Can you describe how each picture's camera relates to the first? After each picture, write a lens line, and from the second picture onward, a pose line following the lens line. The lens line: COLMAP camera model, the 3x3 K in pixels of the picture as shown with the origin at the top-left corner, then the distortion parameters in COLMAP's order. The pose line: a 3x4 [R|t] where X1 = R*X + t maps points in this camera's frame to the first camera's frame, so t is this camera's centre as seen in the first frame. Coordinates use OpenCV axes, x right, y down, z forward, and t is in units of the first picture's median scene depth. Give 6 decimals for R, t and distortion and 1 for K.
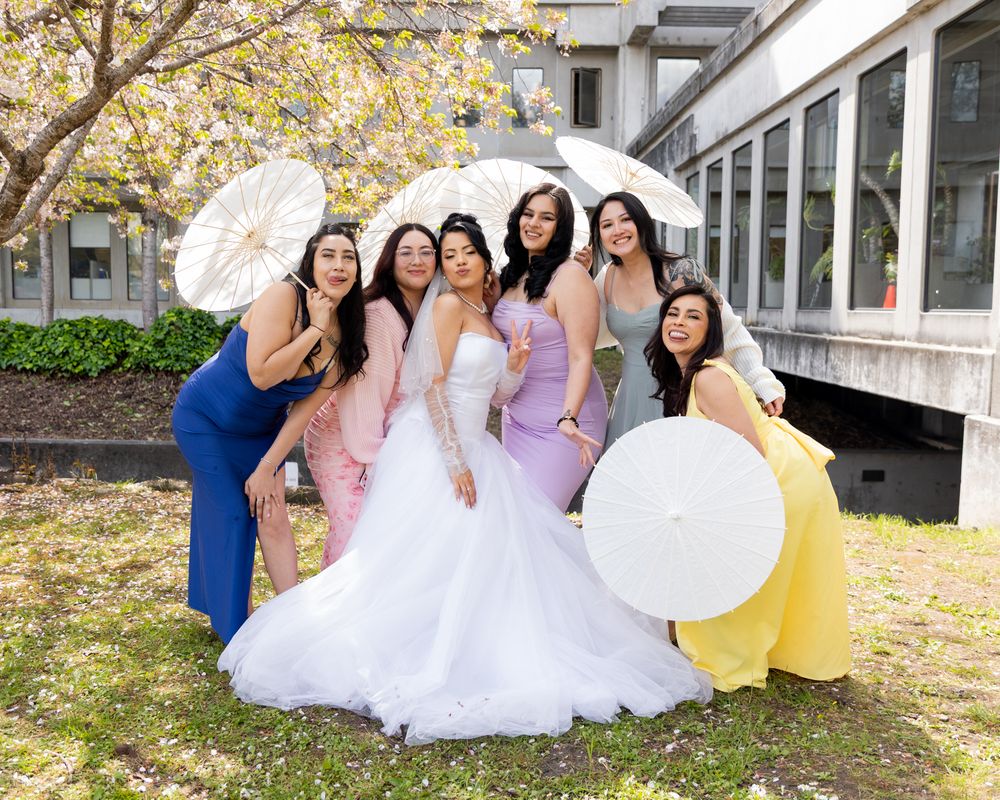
lens RADIAL K [[894.8, 0, 474.4], [0, 894.8, 399.1], [0, 0, 1]] dist [-0.006569, -0.000520]
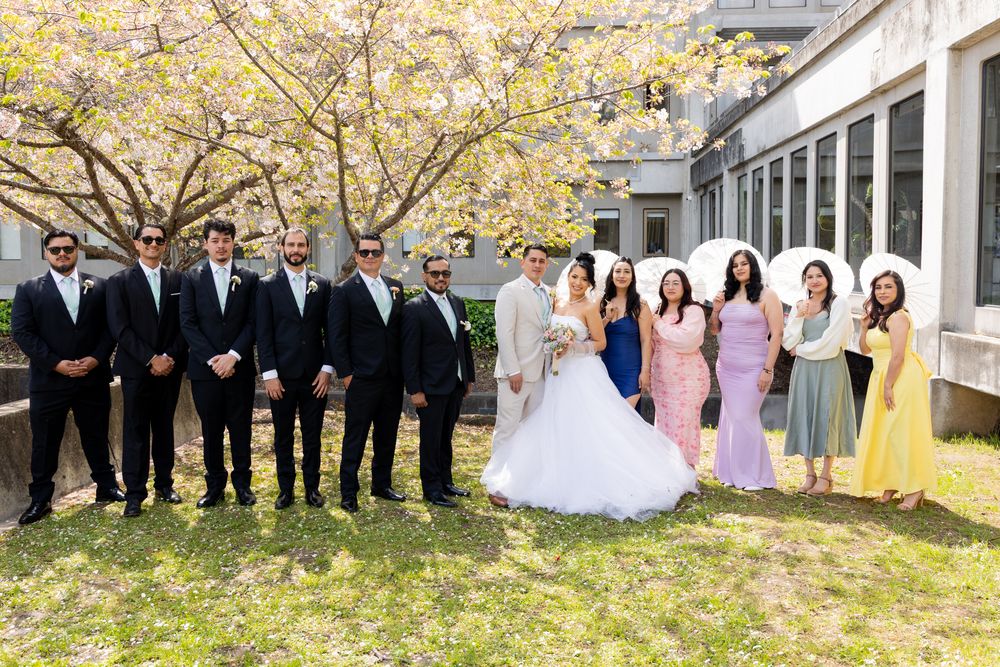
lens RADIAL K [[848.2, 0, 500.0], [0, 848.2, 333.5], [0, 0, 1]] dist [-0.013352, -0.002495]
pose [[0.997692, -0.008427, -0.067375, -0.021413], [0.006867, 0.999704, -0.023346, -0.007413], [0.067551, 0.022830, 0.997455, -0.277468]]
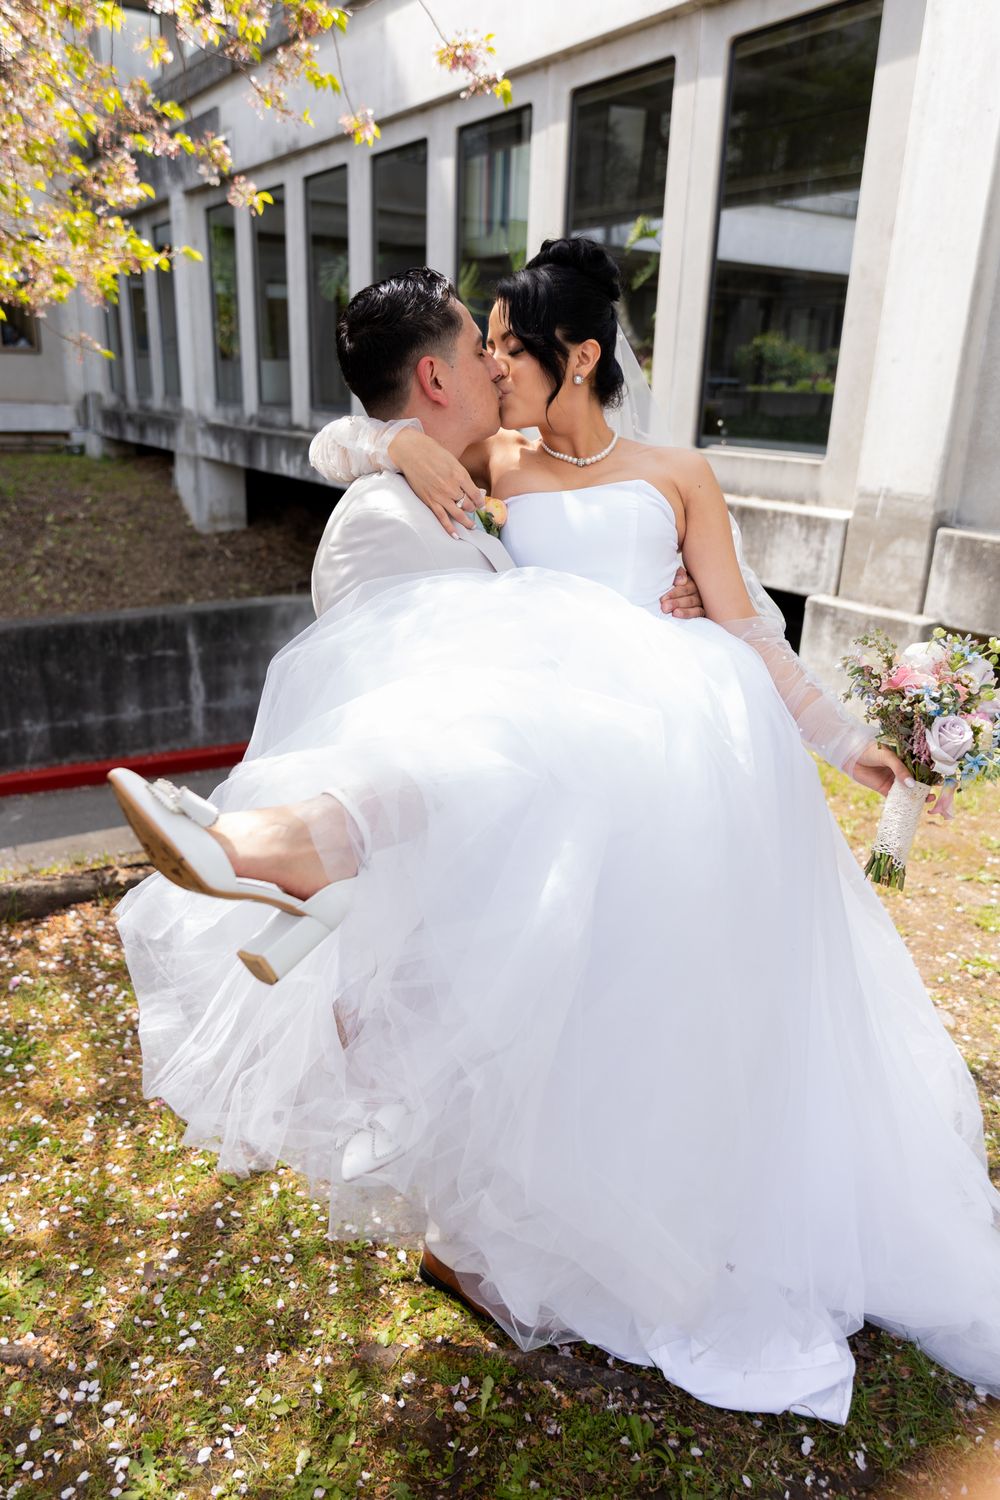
lens RADIAL K [[1047.7, 0, 462.2], [0, 1047.7, 747.2], [0, 0, 1]] dist [-0.000712, 0.001833]
pose [[0.841012, -0.163997, 0.515561, -0.122394], [0.035445, 0.967605, 0.249970, -0.055060], [-0.539854, -0.191953, 0.819580, 0.212561]]
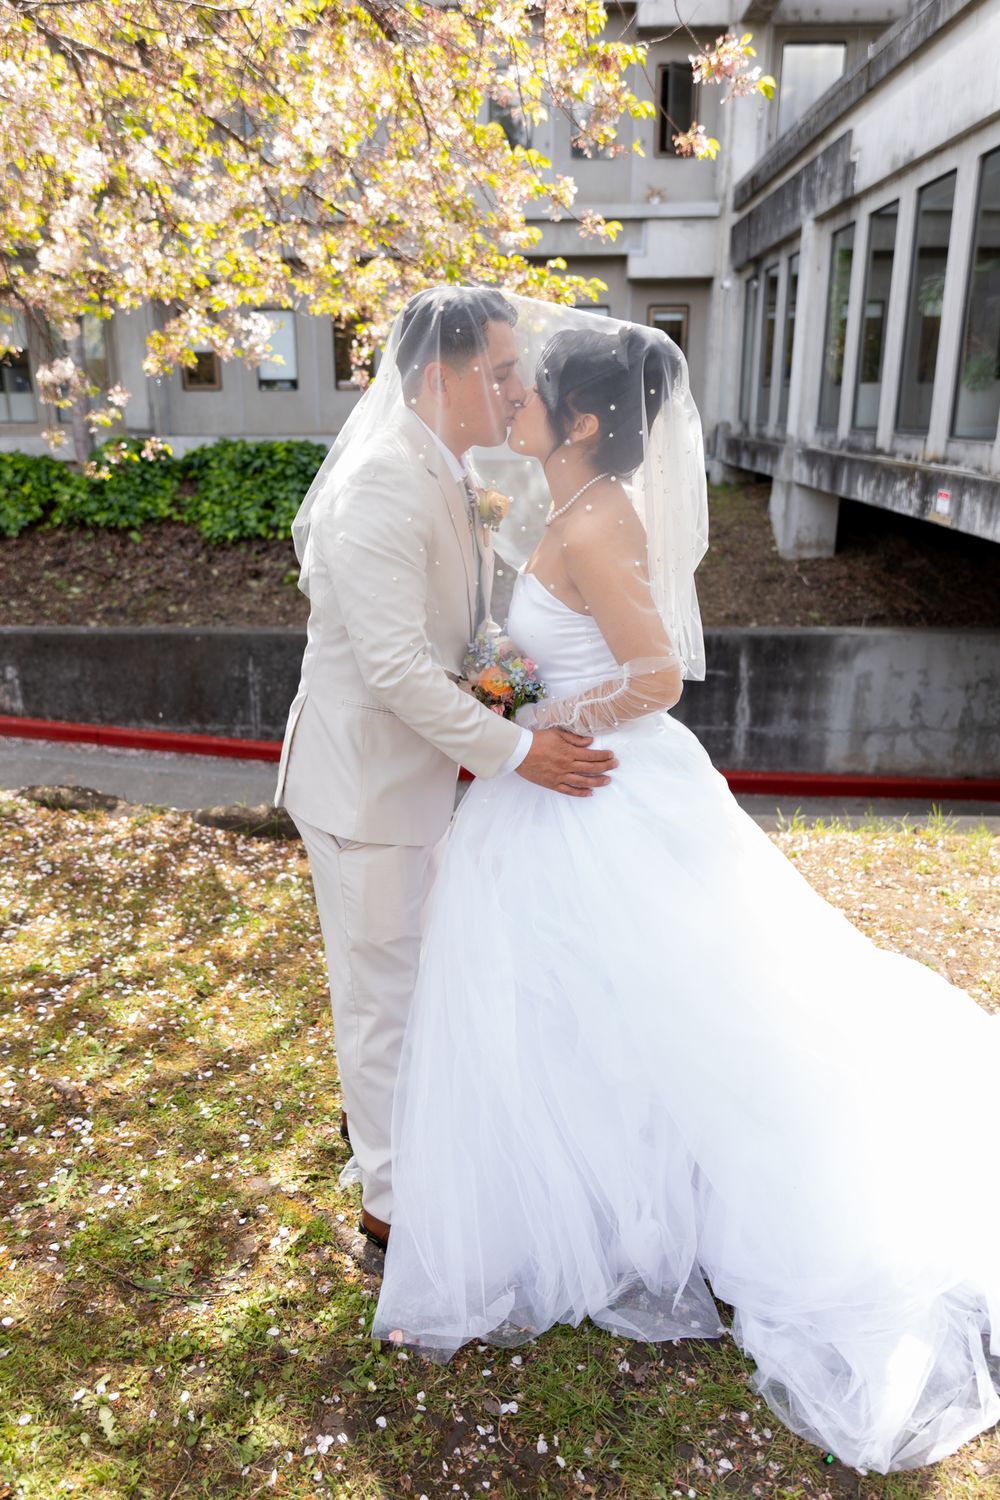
lens RADIAL K [[1066.9, 0, 476.5], [0, 1066.9, 749.2], [0, 0, 1]] dist [0.002015, -0.003751]
pose [[0.999444, -0.006444, -0.032707, -0.017579], [0.013020, 0.978668, 0.205036, -0.043842], [0.030688, -0.205348, 0.978208, 0.158425]]
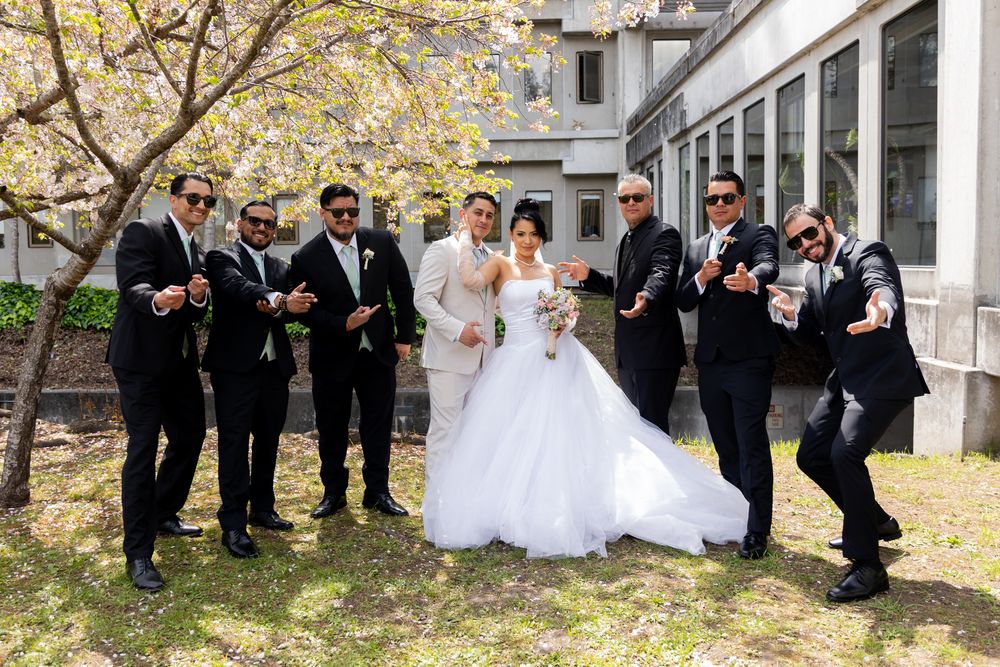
lens RADIAL K [[812.5, 0, 470.1], [0, 812.5, 314.7], [0, 0, 1]] dist [0.004495, -0.001209]
pose [[0.999179, -0.020748, -0.034792, 0.006869], [0.019480, 0.999148, -0.036384, -0.006089], [0.035517, 0.035677, 0.998732, -0.041998]]
